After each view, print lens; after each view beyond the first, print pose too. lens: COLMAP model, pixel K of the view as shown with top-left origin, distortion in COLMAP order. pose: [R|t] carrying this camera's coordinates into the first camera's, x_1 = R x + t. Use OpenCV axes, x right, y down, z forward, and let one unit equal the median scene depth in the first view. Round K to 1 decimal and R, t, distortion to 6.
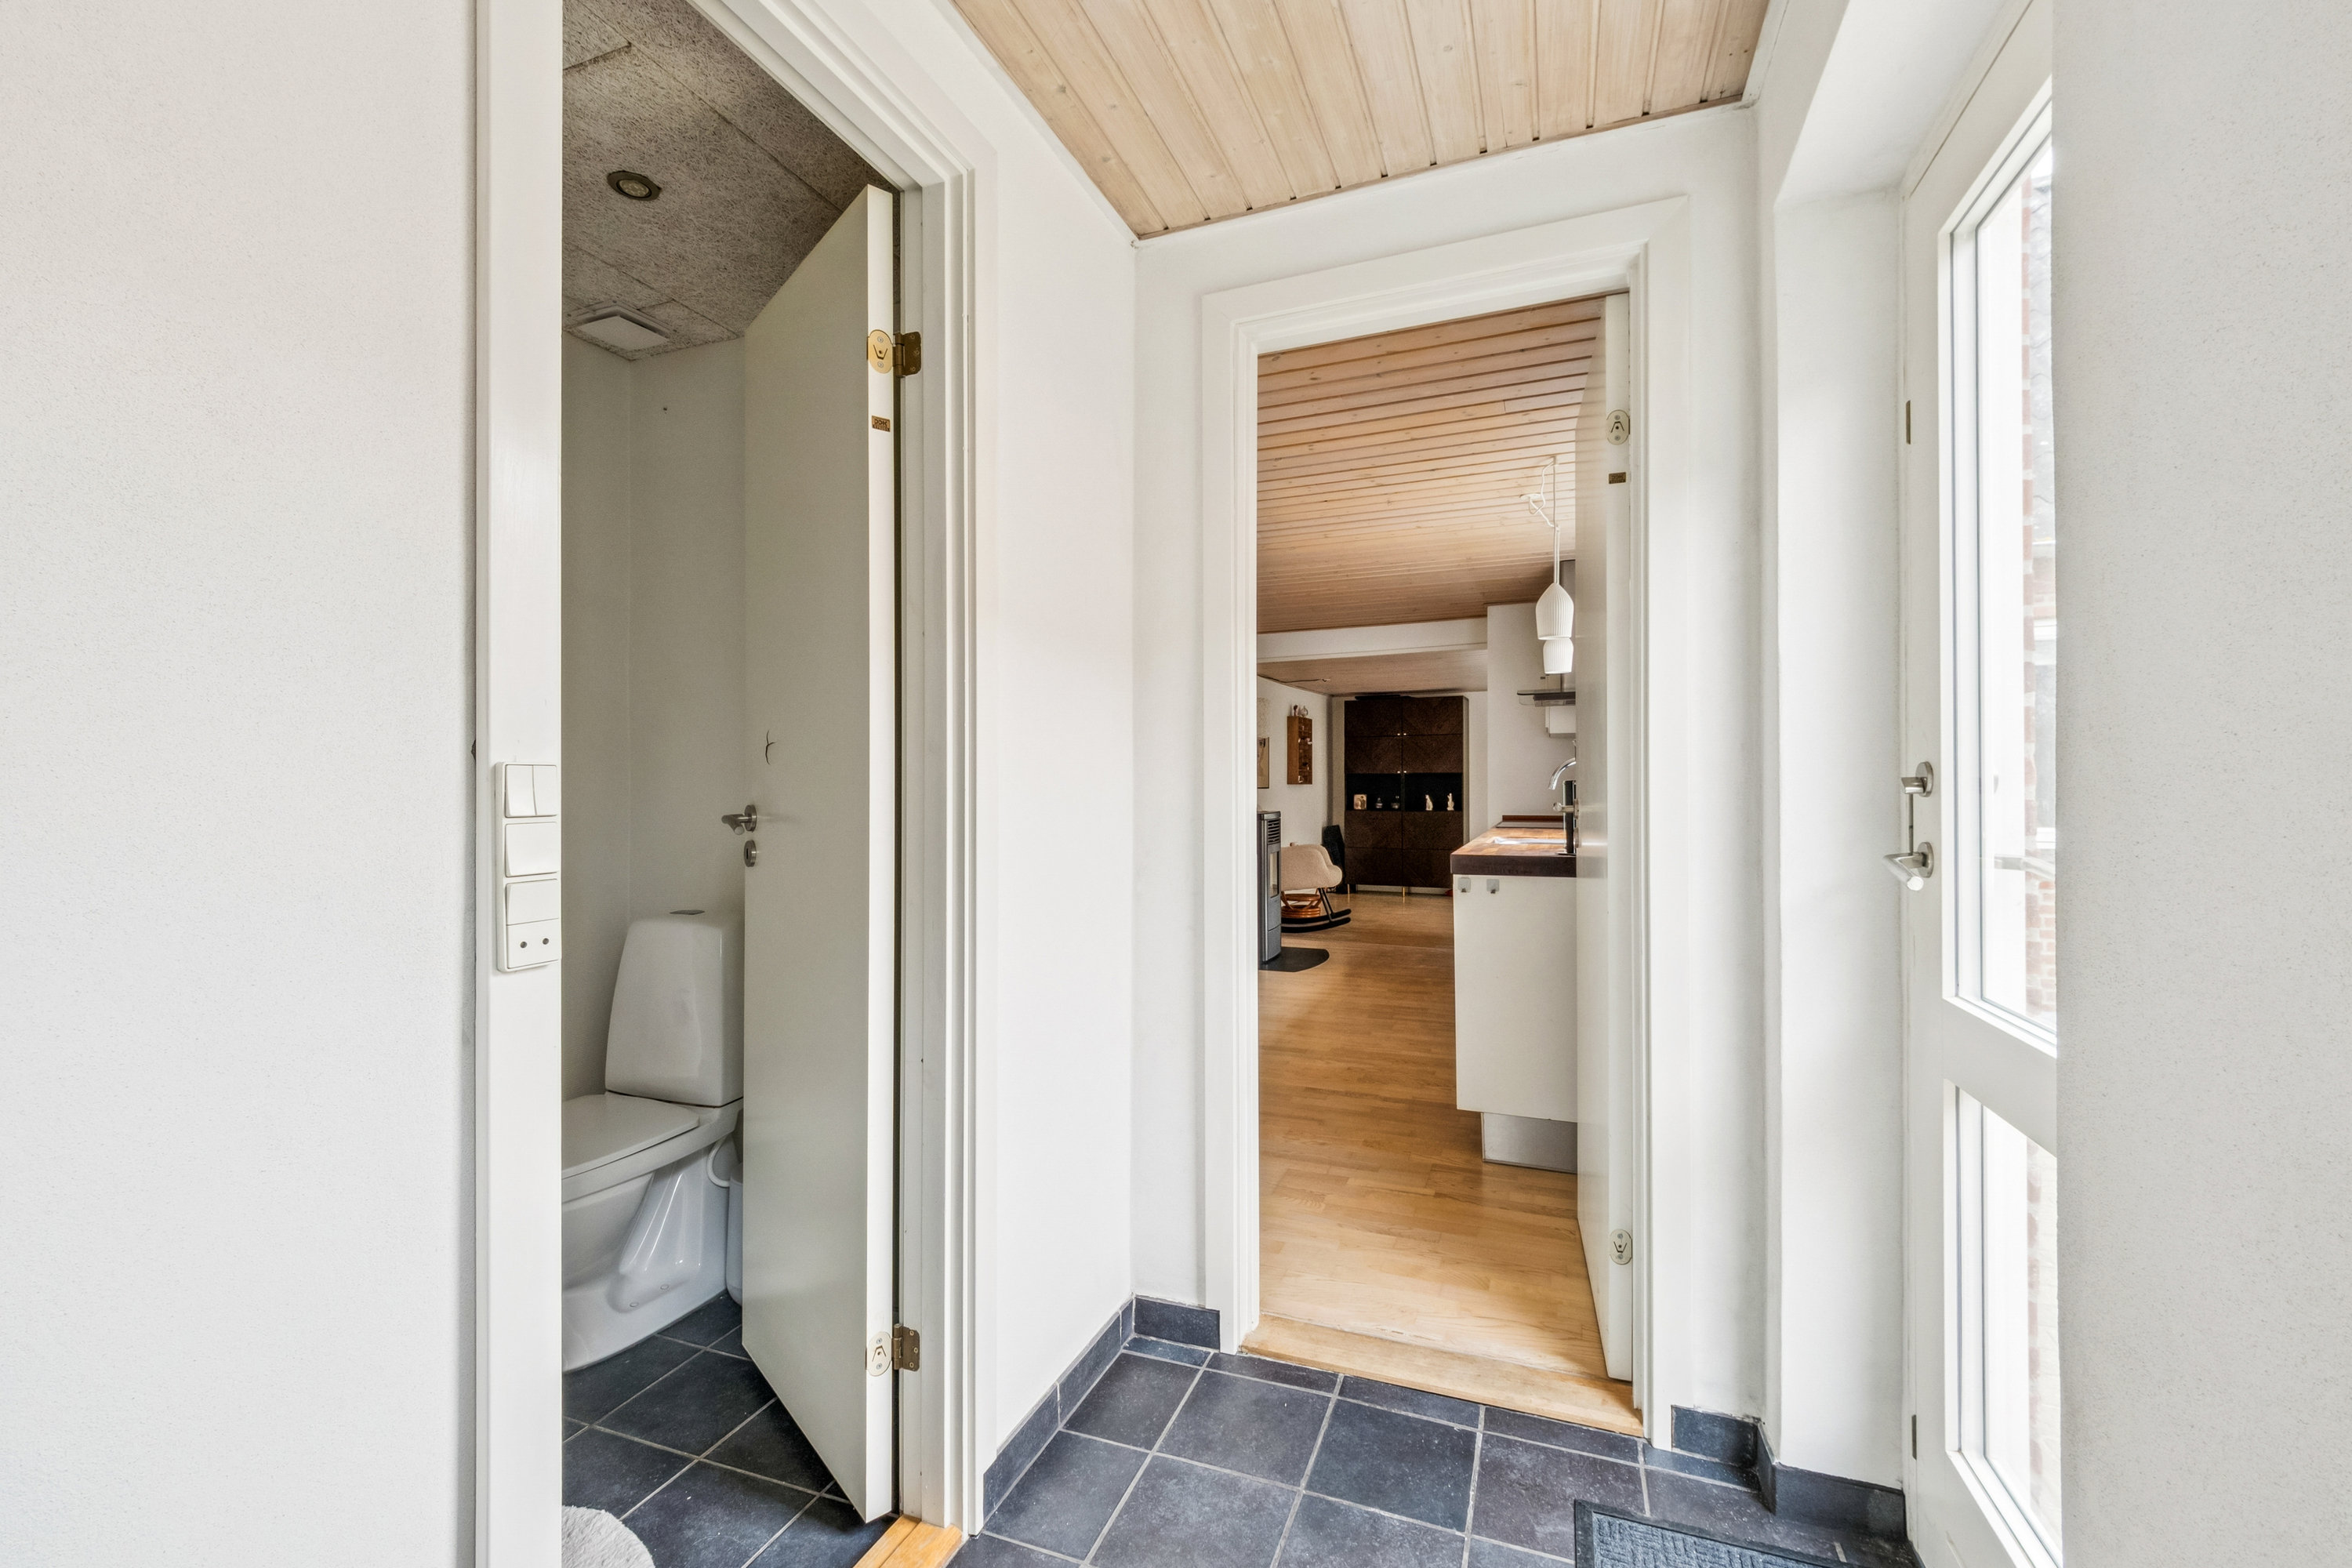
lens RADIAL K [[950.3, 0, 1176.0], [0, 950.3, 784.0], [0, 0, 1]] dist [-0.000402, -0.000015]
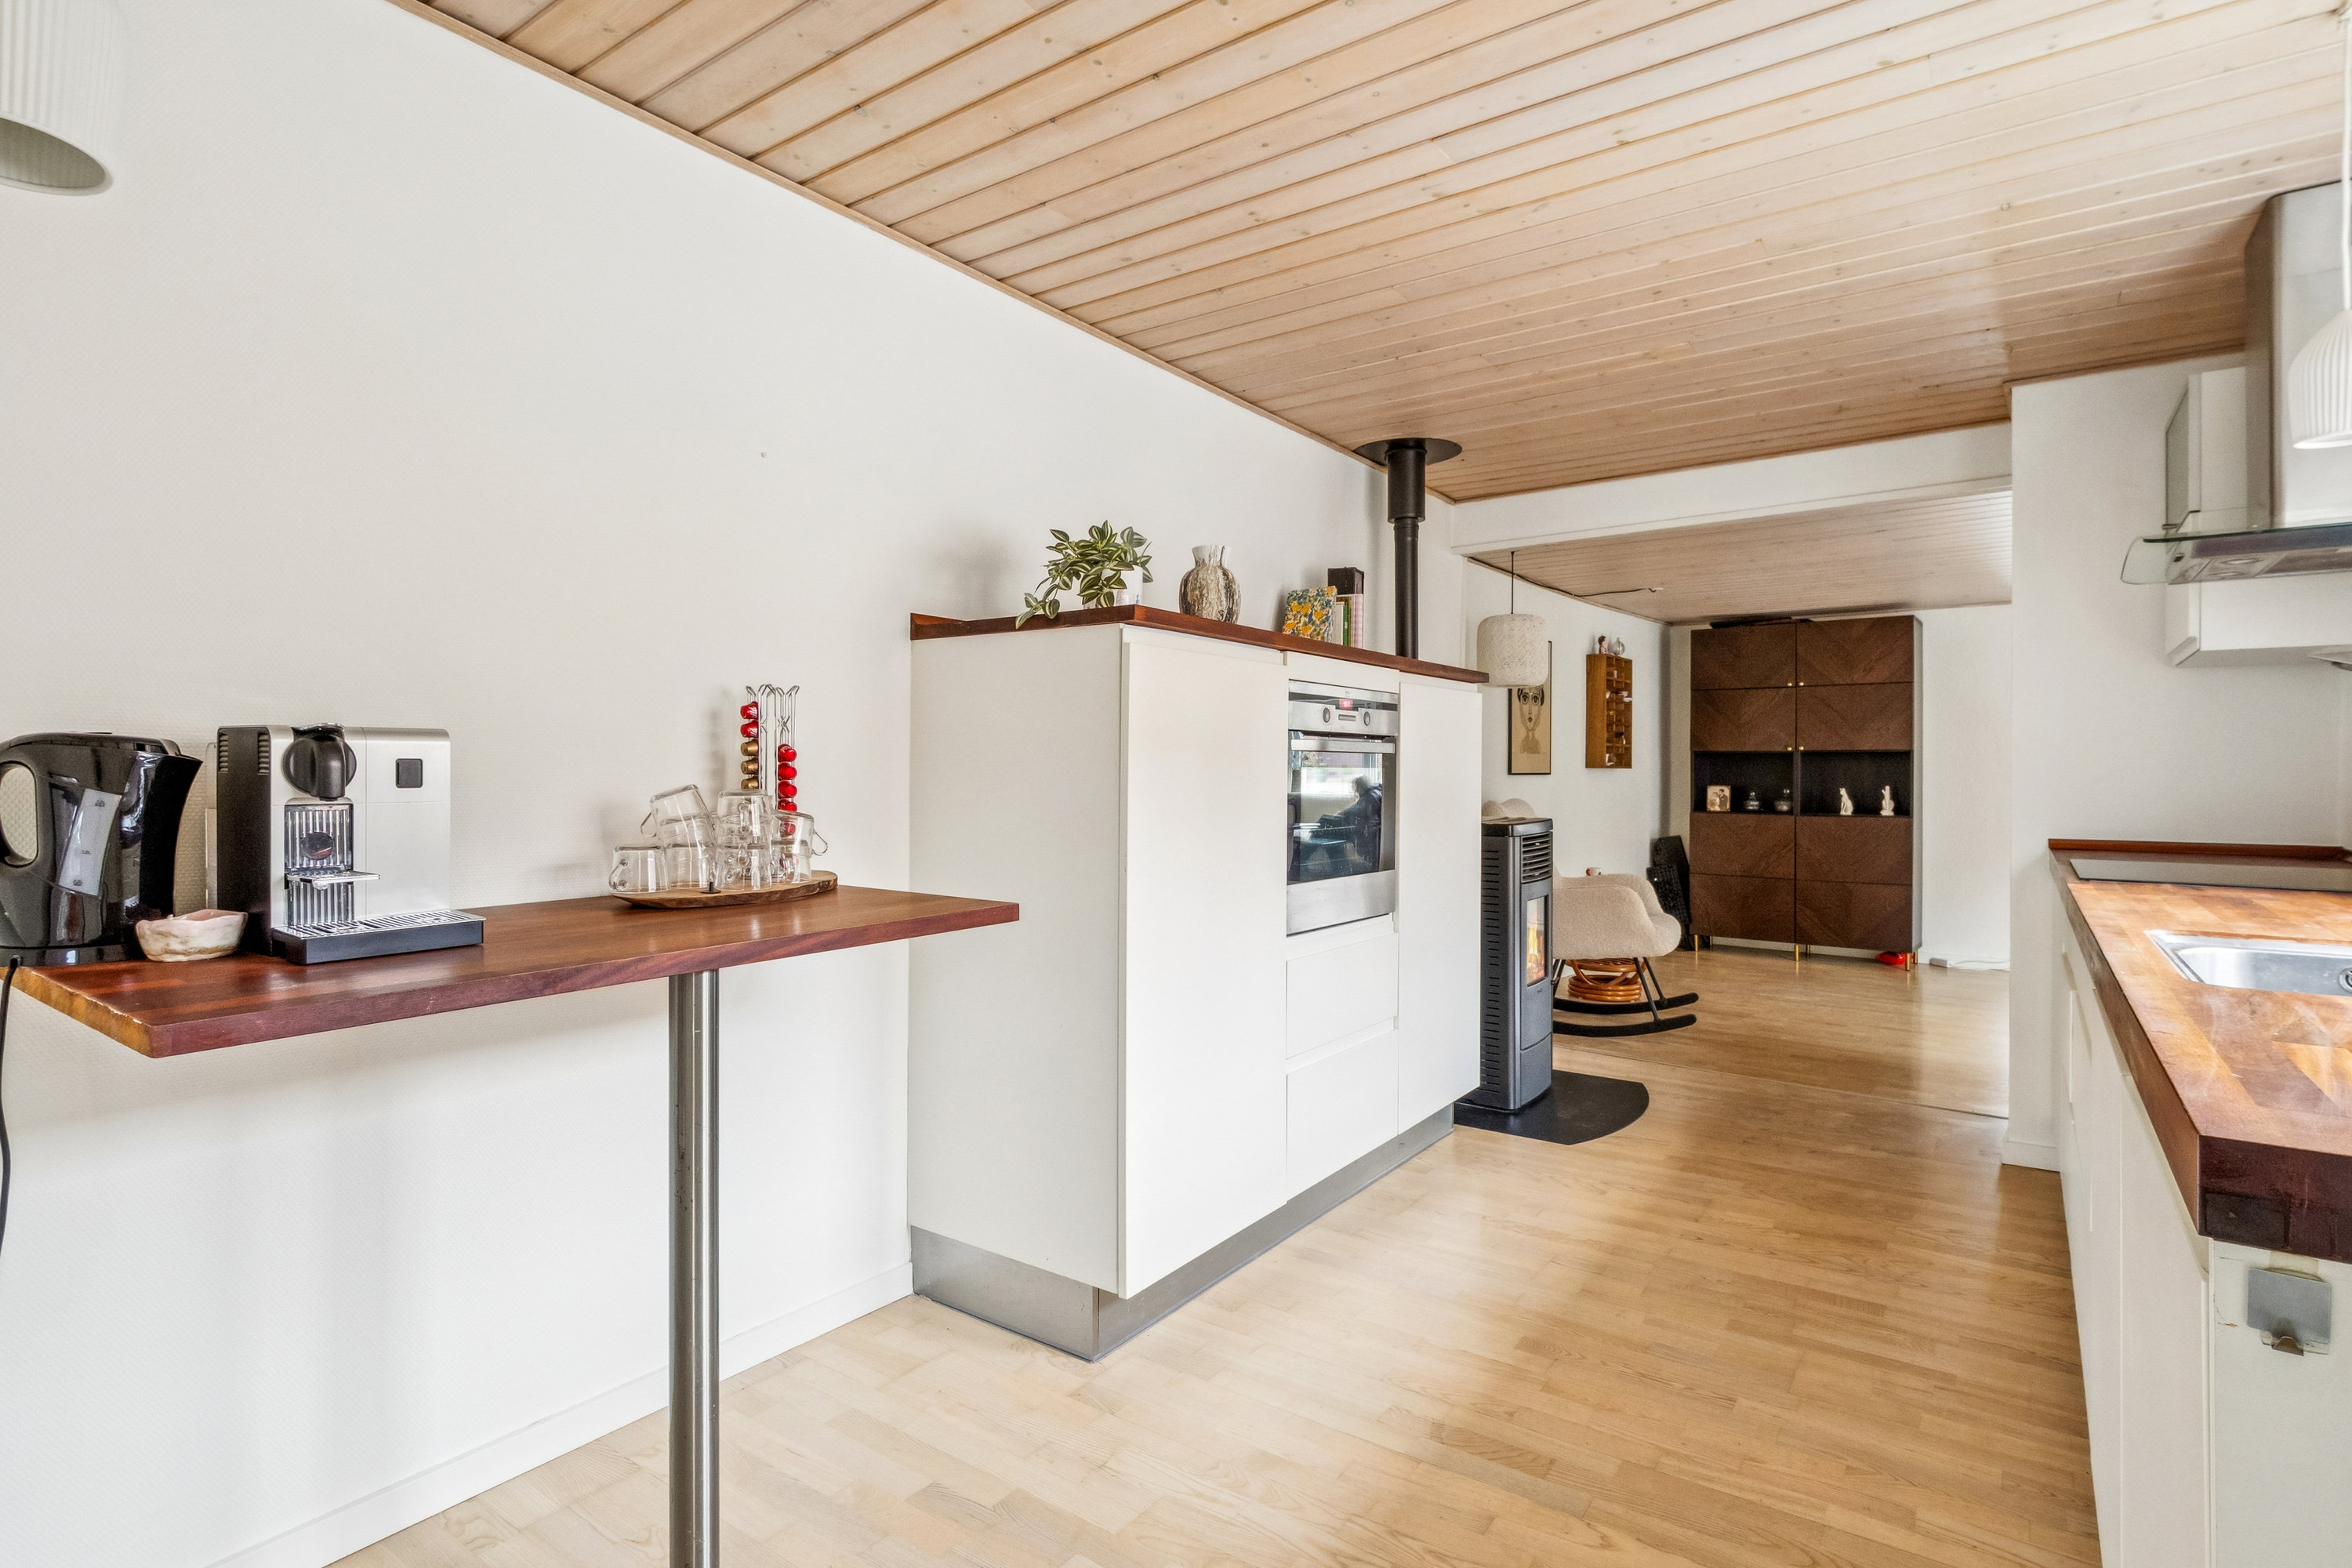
lens RADIAL K [[1166.3, 0, 1178.7], [0, 1166.3, 772.9], [0, 0, 1]] dist [-0.006277, -0.001466]
pose [[0.970220, 0.006399, -0.242143, 0.045647], [-0.005323, 0.999973, 0.005099, 0.000771], [0.242169, -0.003659, 0.970227, 0.226013]]
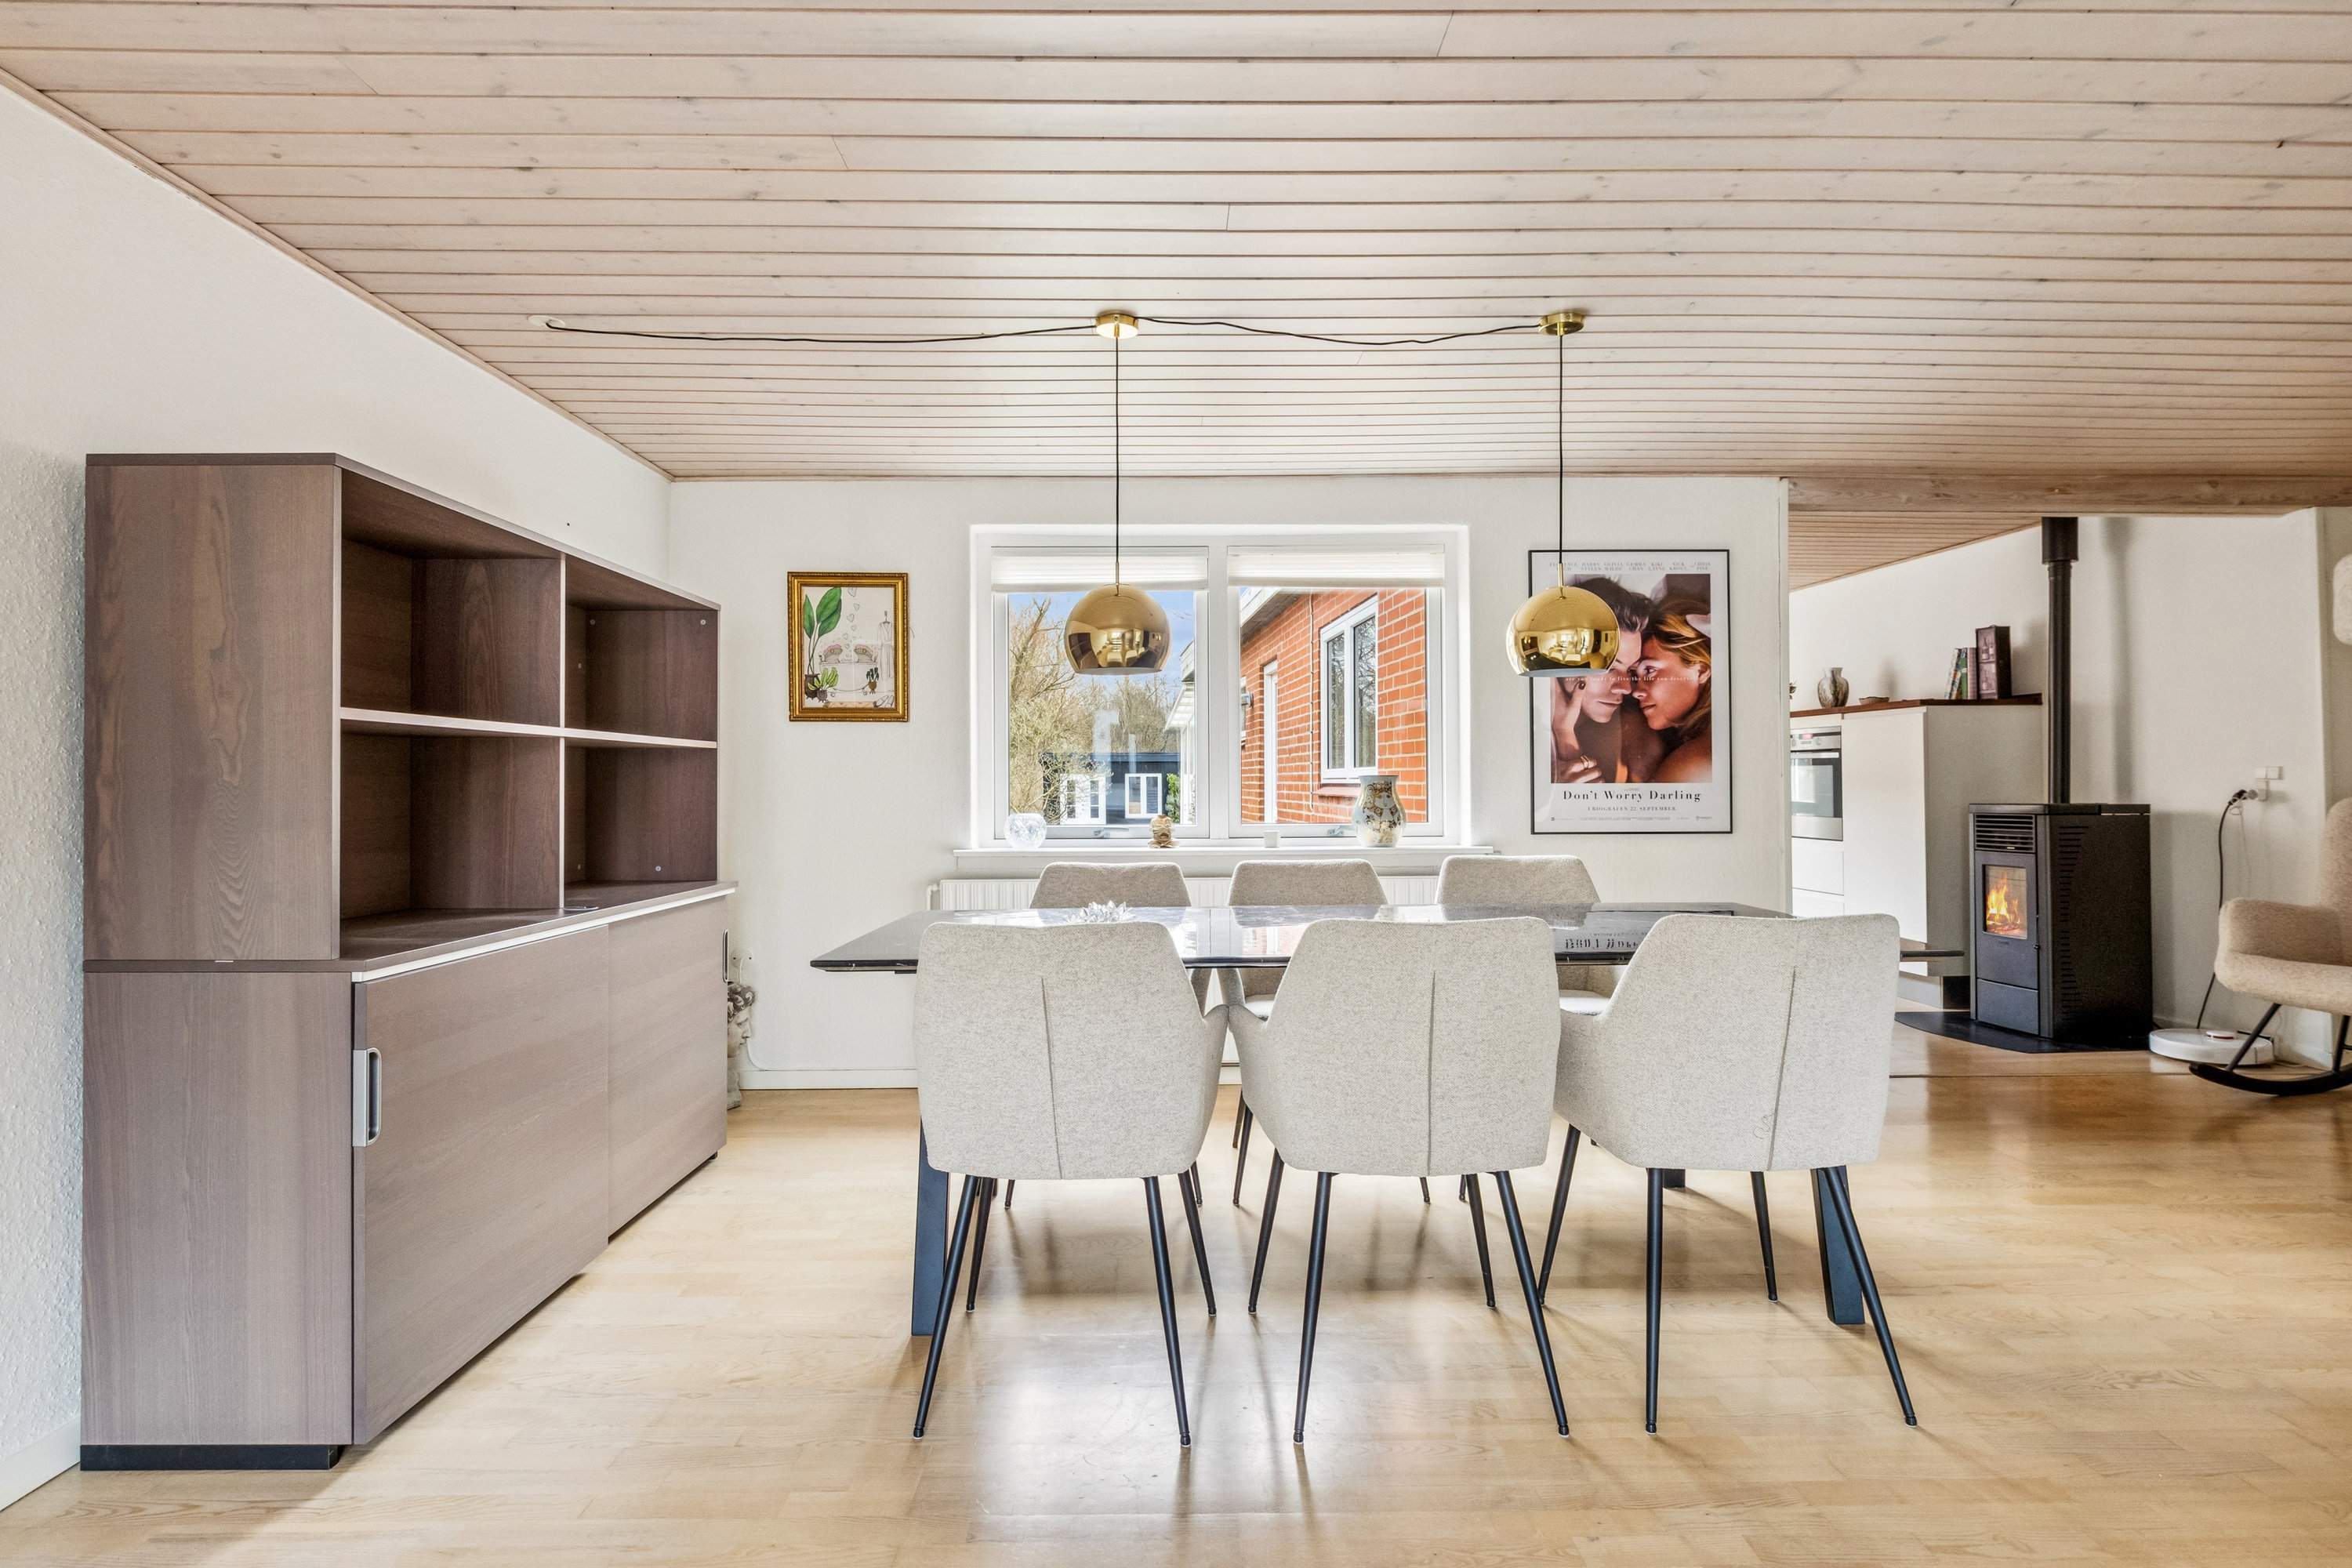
lens RADIAL K [[1212.1, 0, 1181.2], [0, 1212.1, 771.7], [0, 0, 1]] dist [-0.001952, -0.002734]
pose [[-0.900518, 0.001206, -0.434817, 0.637619], [0.005993, 0.999936, -0.009639, 0.008390], [0.434777, -0.011286, -0.900467, 1.005291]]
